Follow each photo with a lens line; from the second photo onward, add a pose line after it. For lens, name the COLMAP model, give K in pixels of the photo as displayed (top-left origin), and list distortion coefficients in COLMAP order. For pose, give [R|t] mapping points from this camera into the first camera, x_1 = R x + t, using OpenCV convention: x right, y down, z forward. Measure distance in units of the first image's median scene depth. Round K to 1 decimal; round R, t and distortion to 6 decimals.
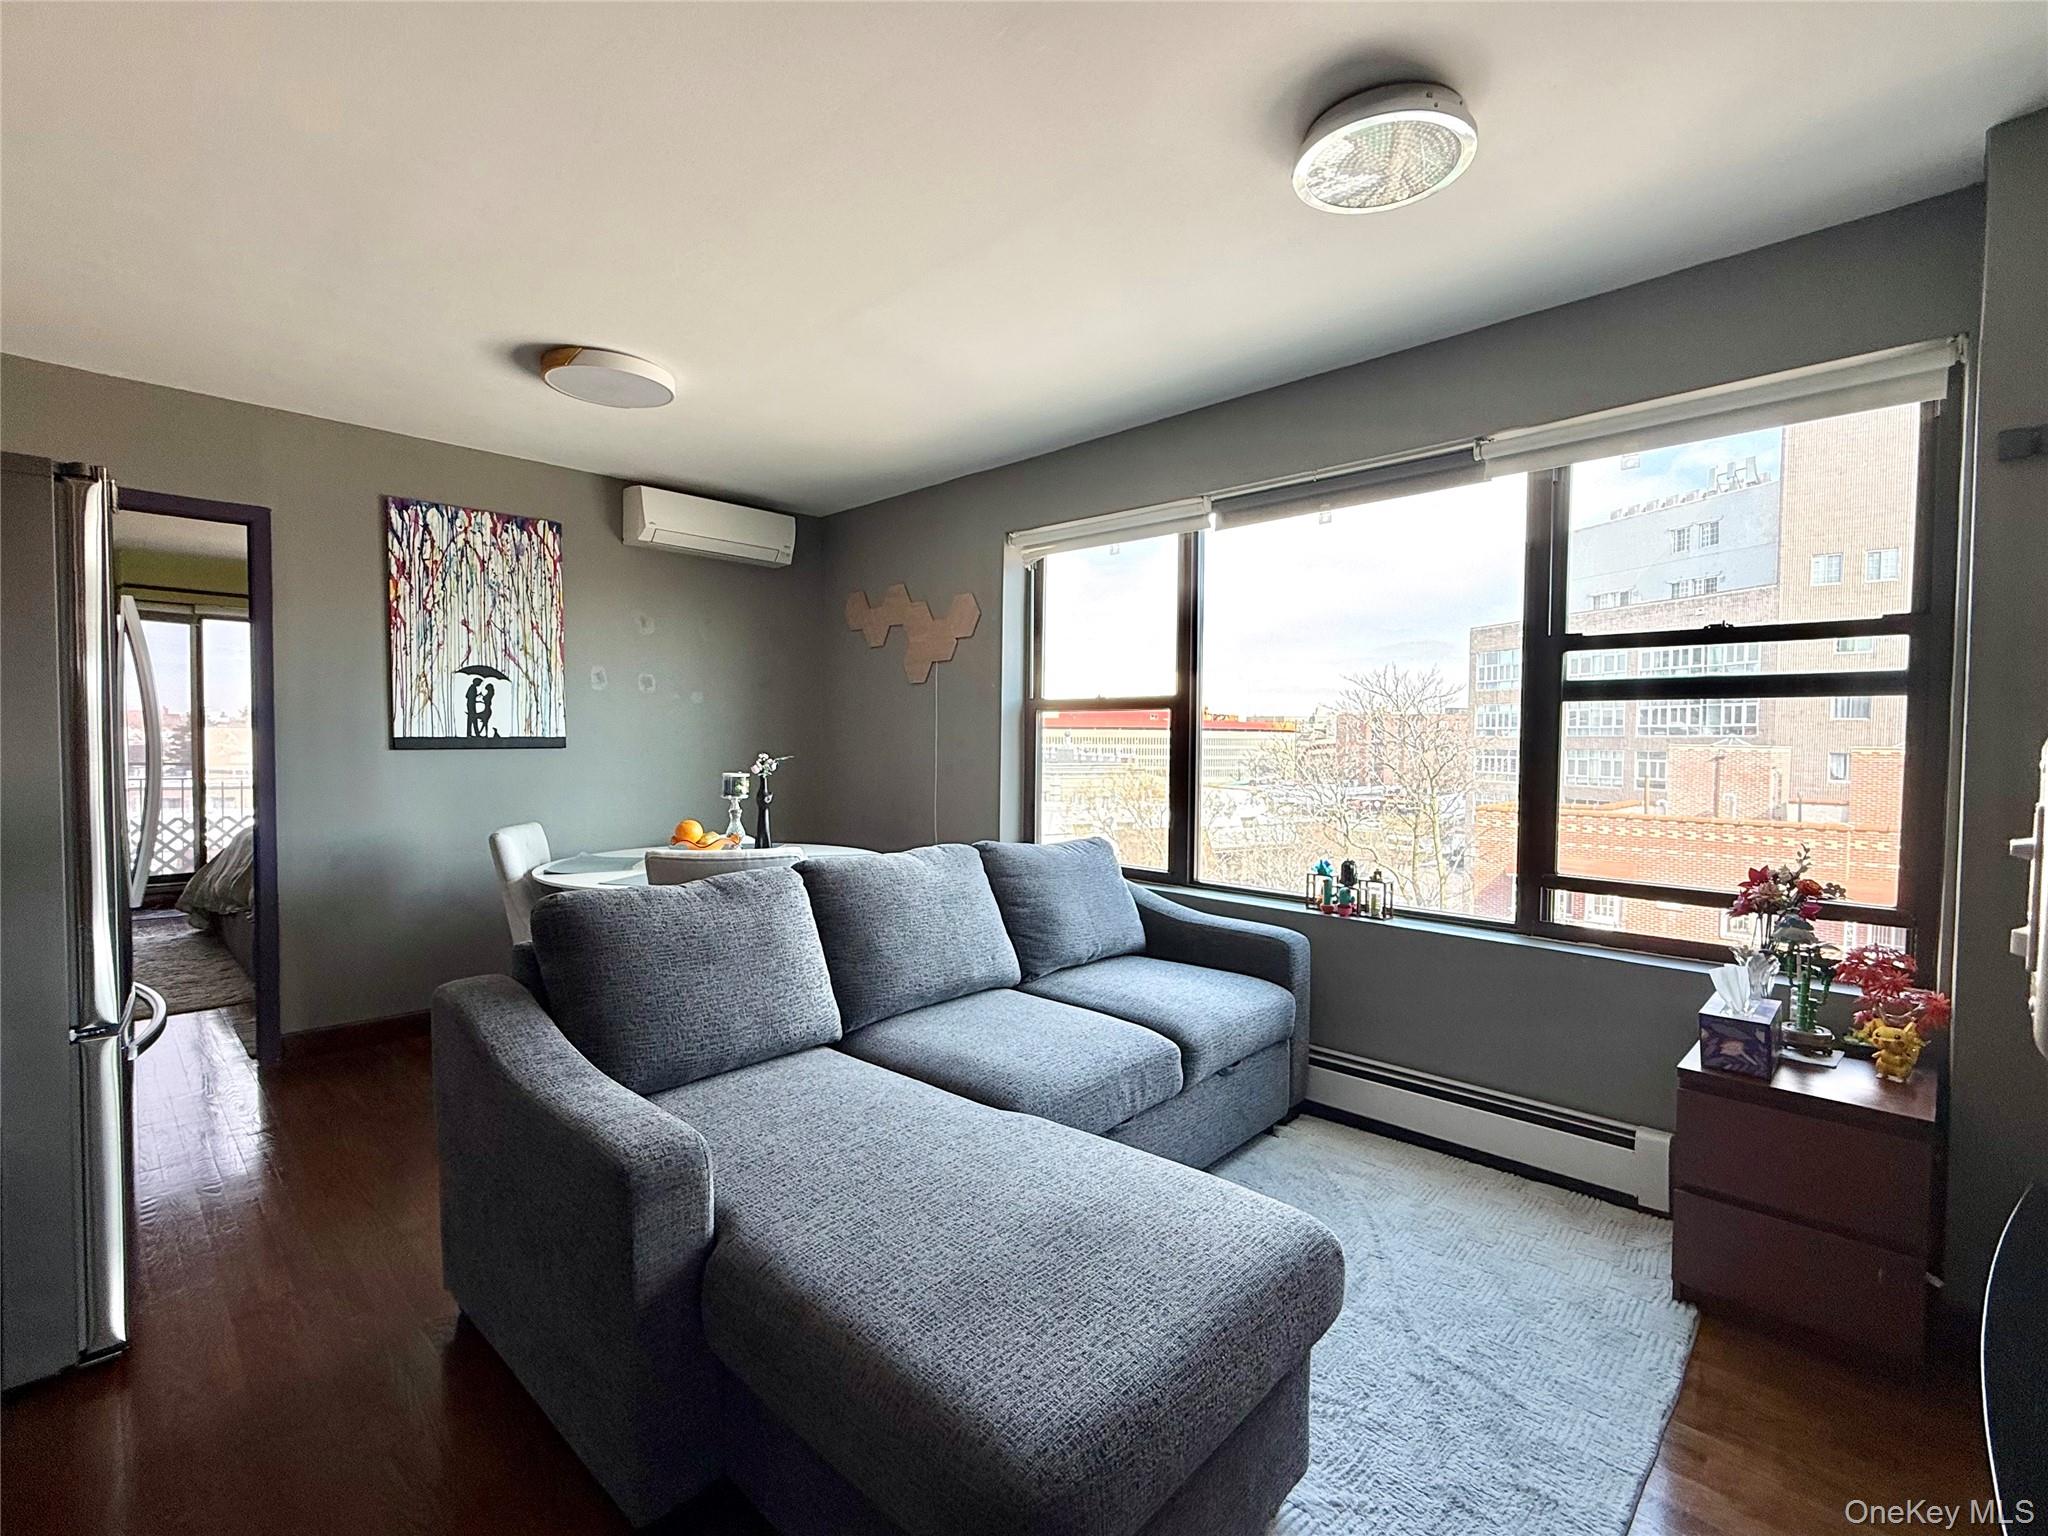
lens RADIAL K [[931.5, 0, 1027.0], [0, 931.5, 770.1], [0, 0, 1]] dist [-0.000278, -0.000540]
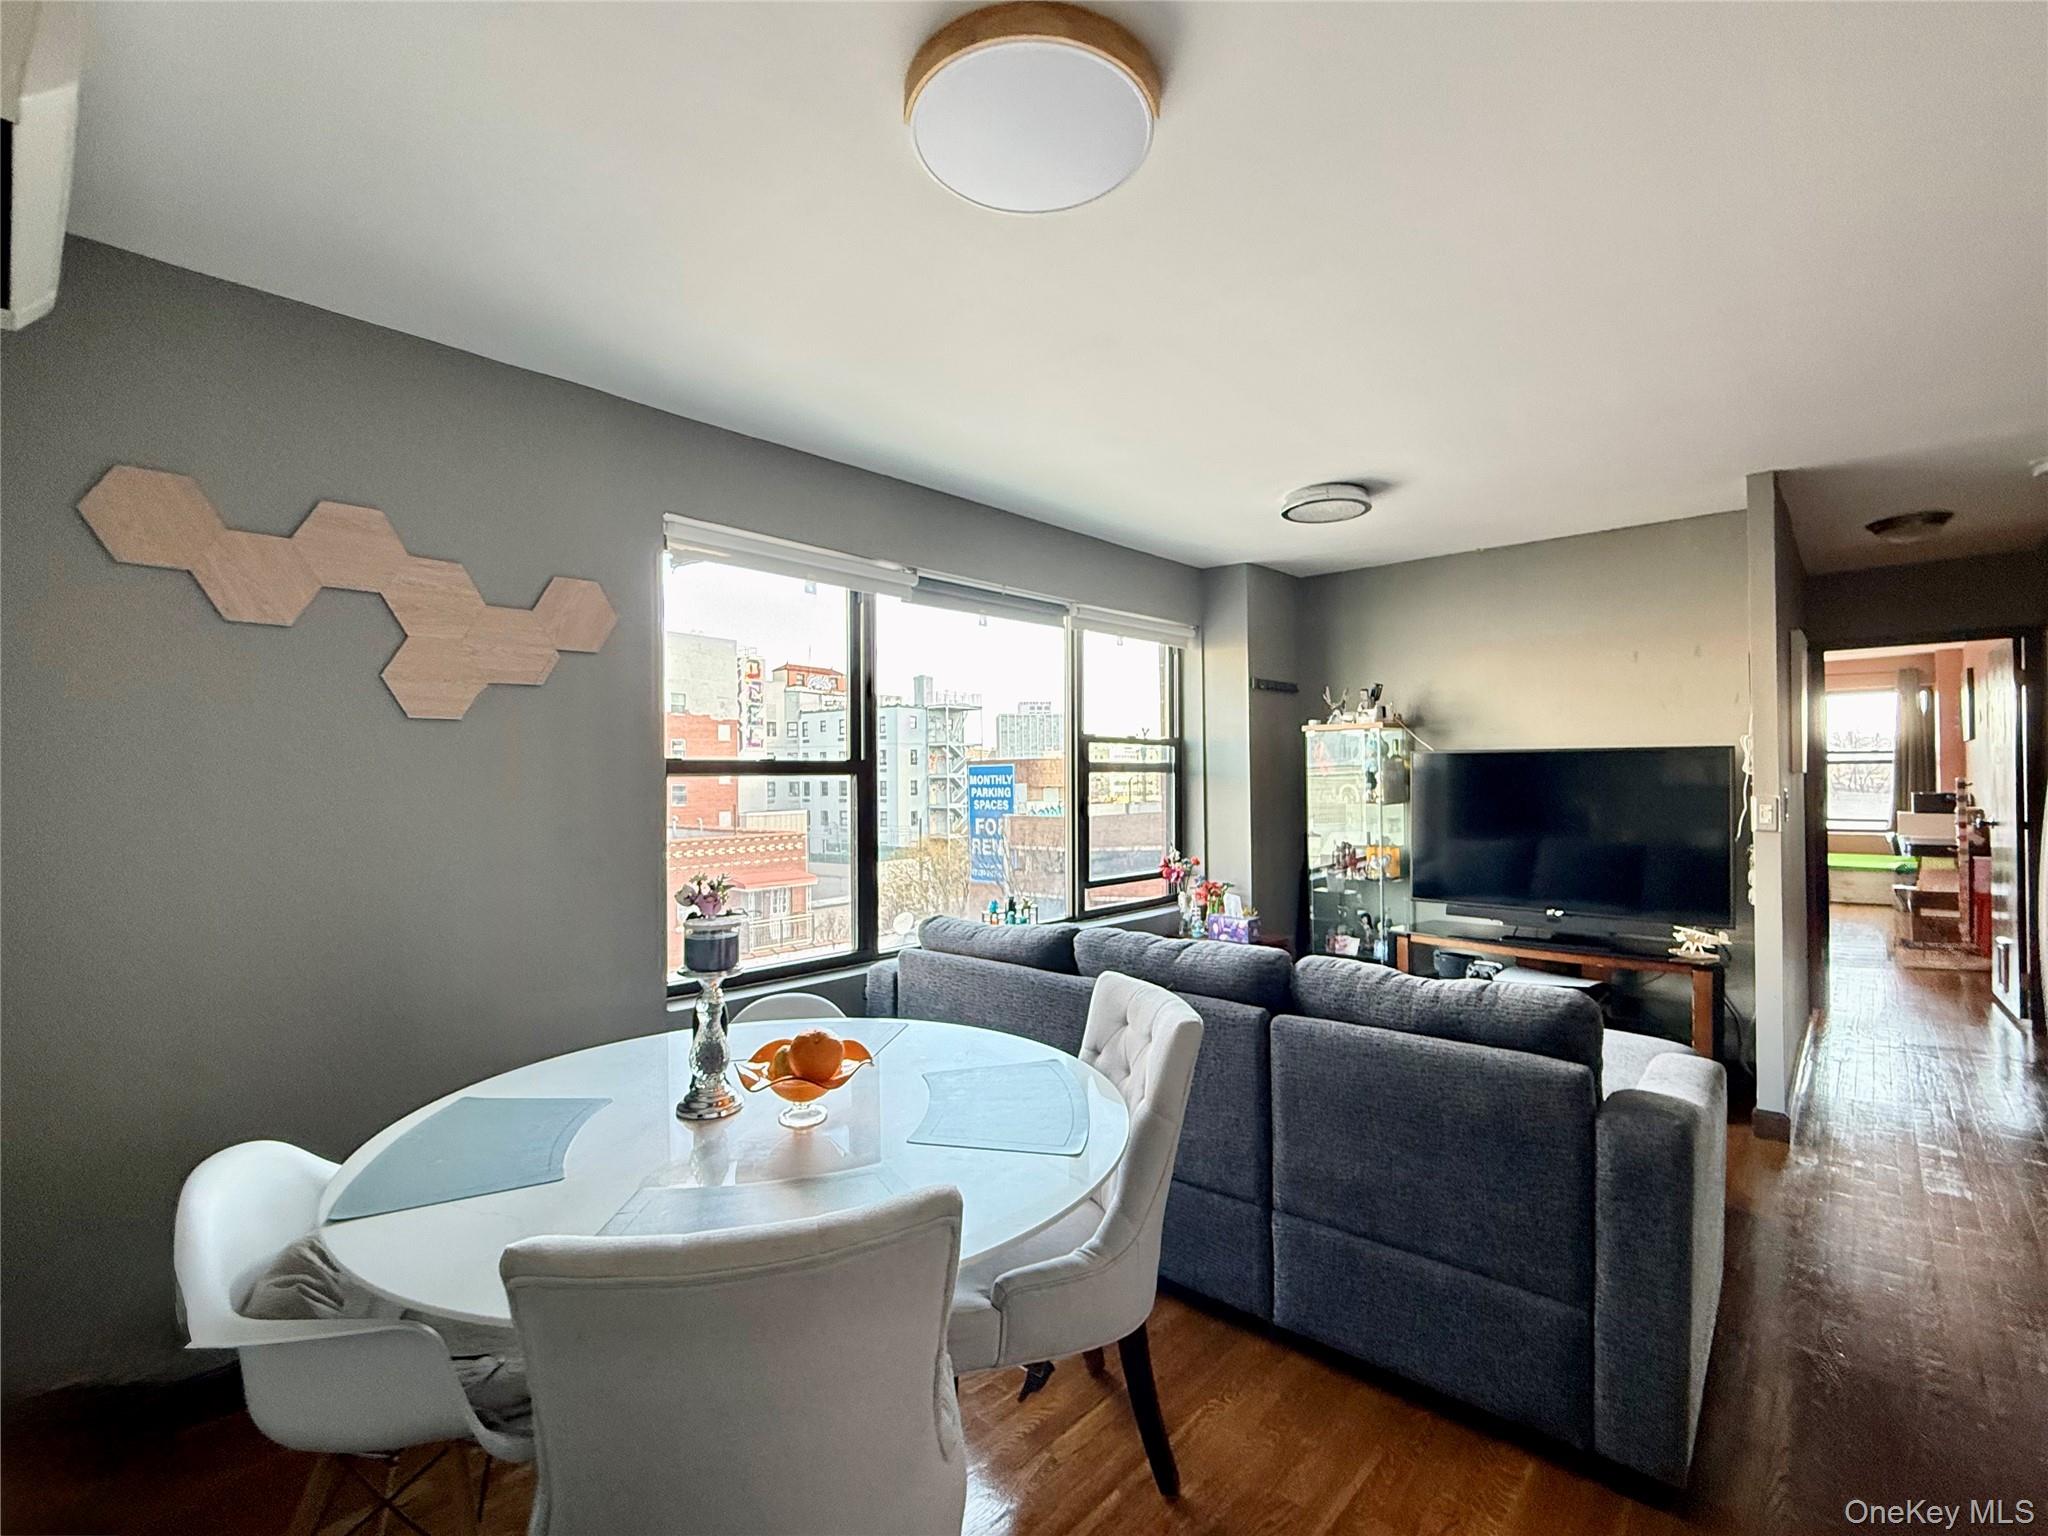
lens RADIAL K [[927.9, 0, 1024.4], [0, 927.9, 773.2], [0, 0, 1]] dist [0.000273, -0.000424]
pose [[-0.036157, -0.004137, 0.999338, -0.782285], [0.043875, 0.999021, 0.005723, -0.065915], [-0.998383, 0.044052, -0.035940, 0.866398]]
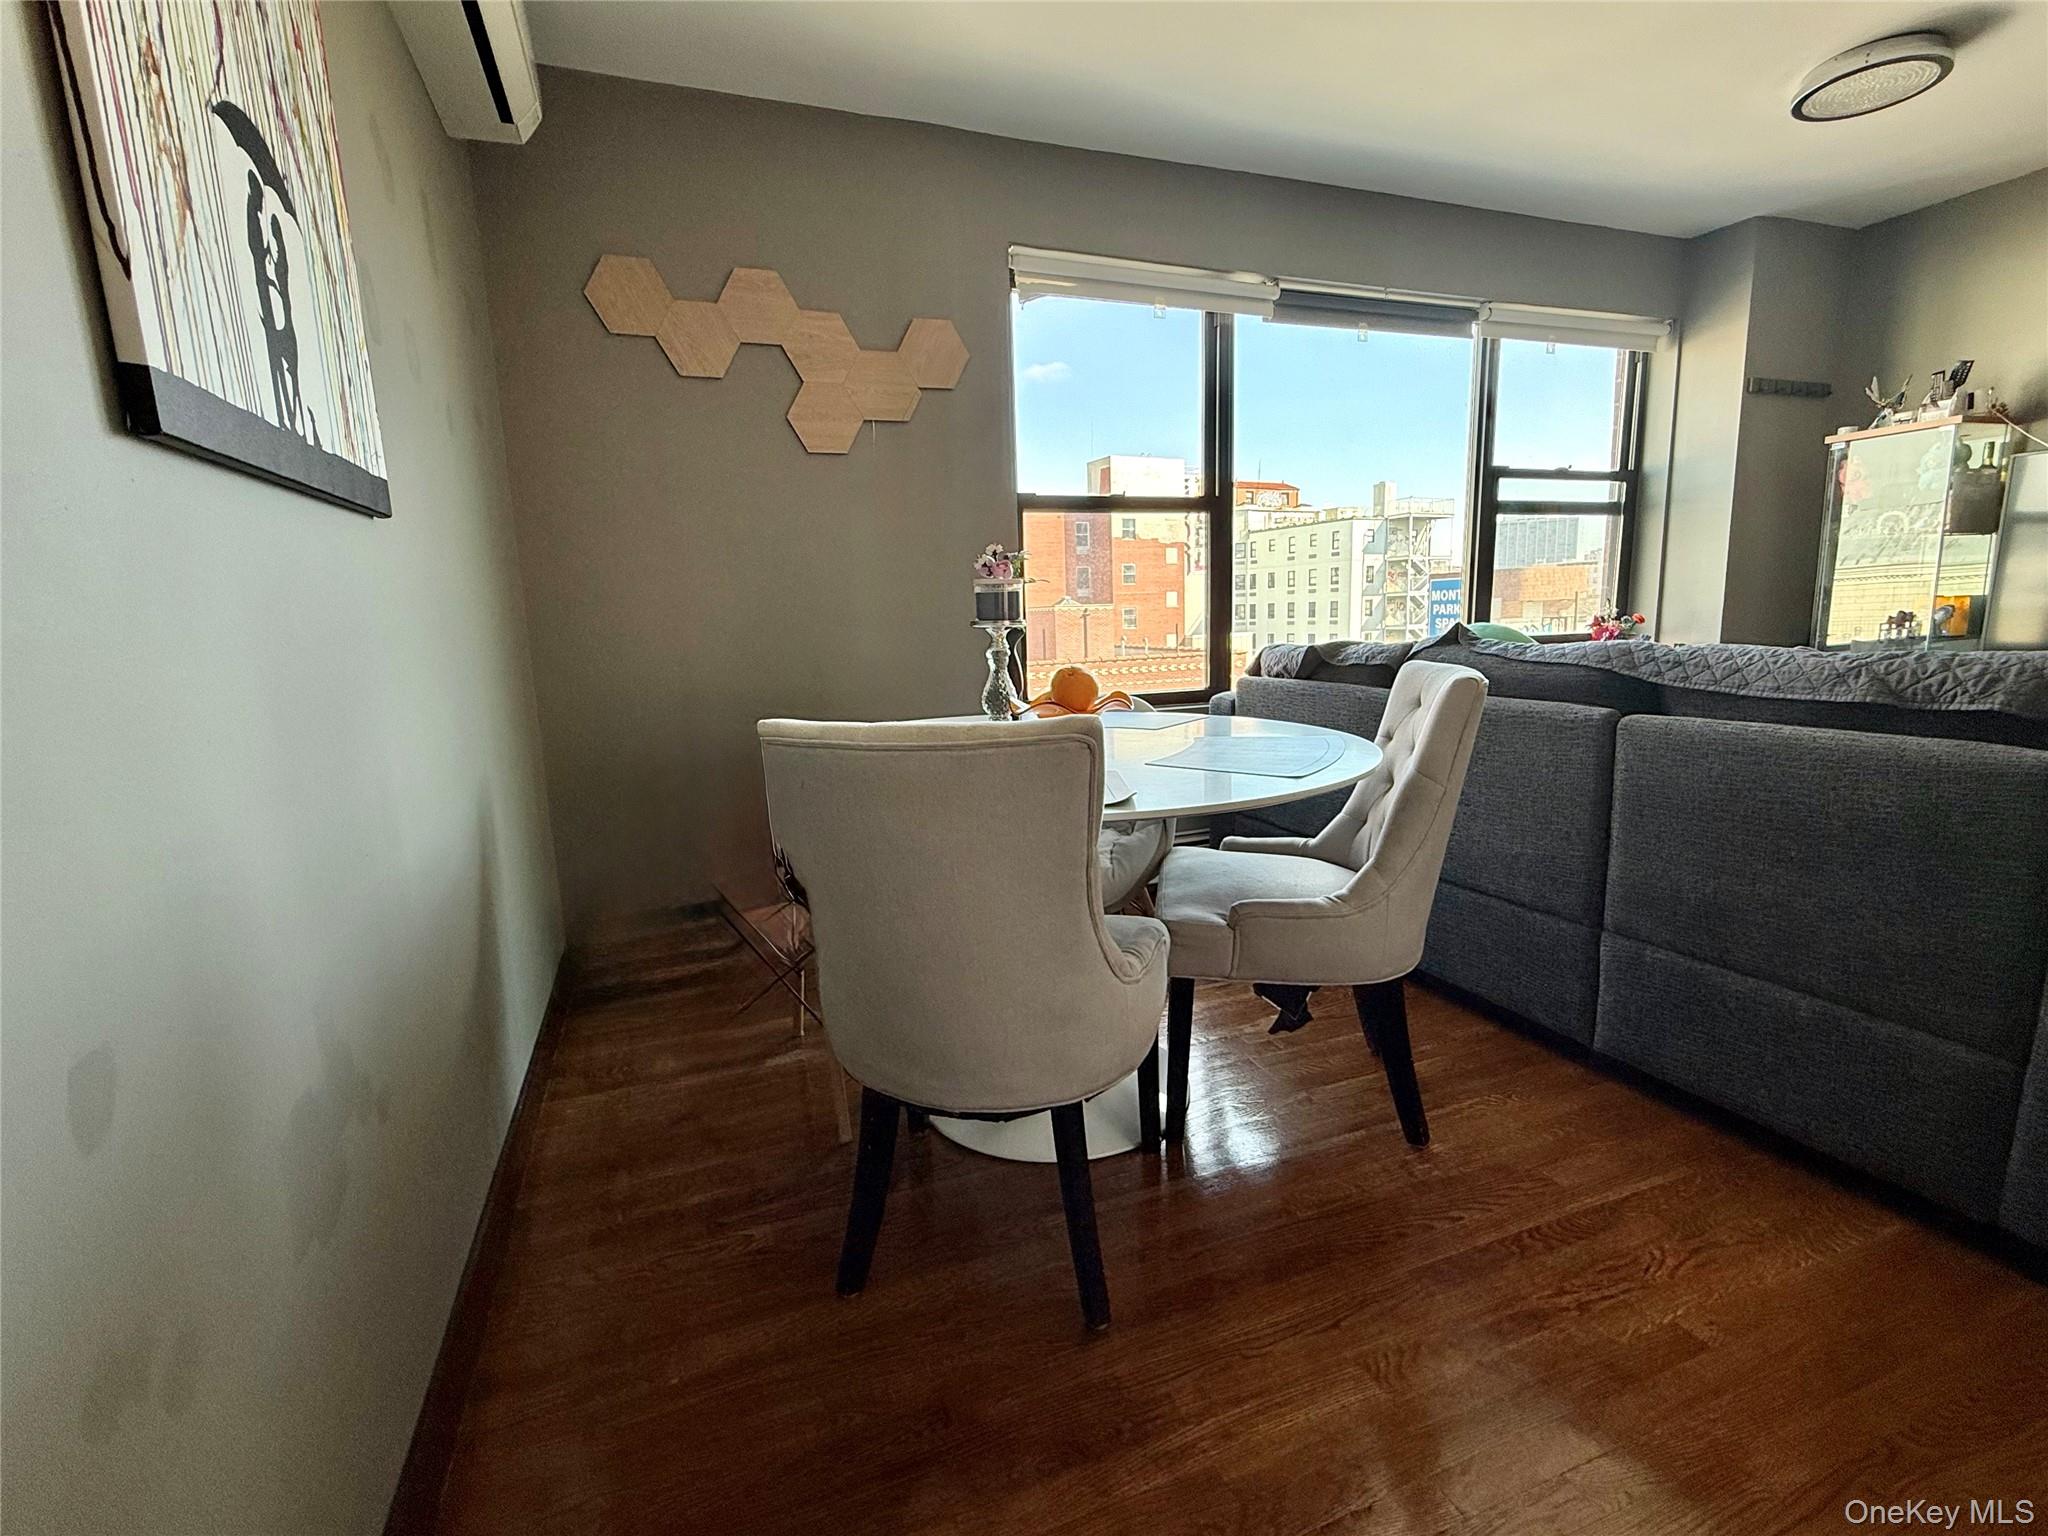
lens RADIAL K [[927.9, 0, 1024.4], [0, 927.9, 773.2], [0, 0, 1]] dist [0.000273, -0.000424]
pose [[0.422208, -0.176759, 0.889099, -0.791920], [0.066824, 0.984205, 0.163934, 0.026406], [-0.904033, -0.009801, 0.427351, 0.771145]]
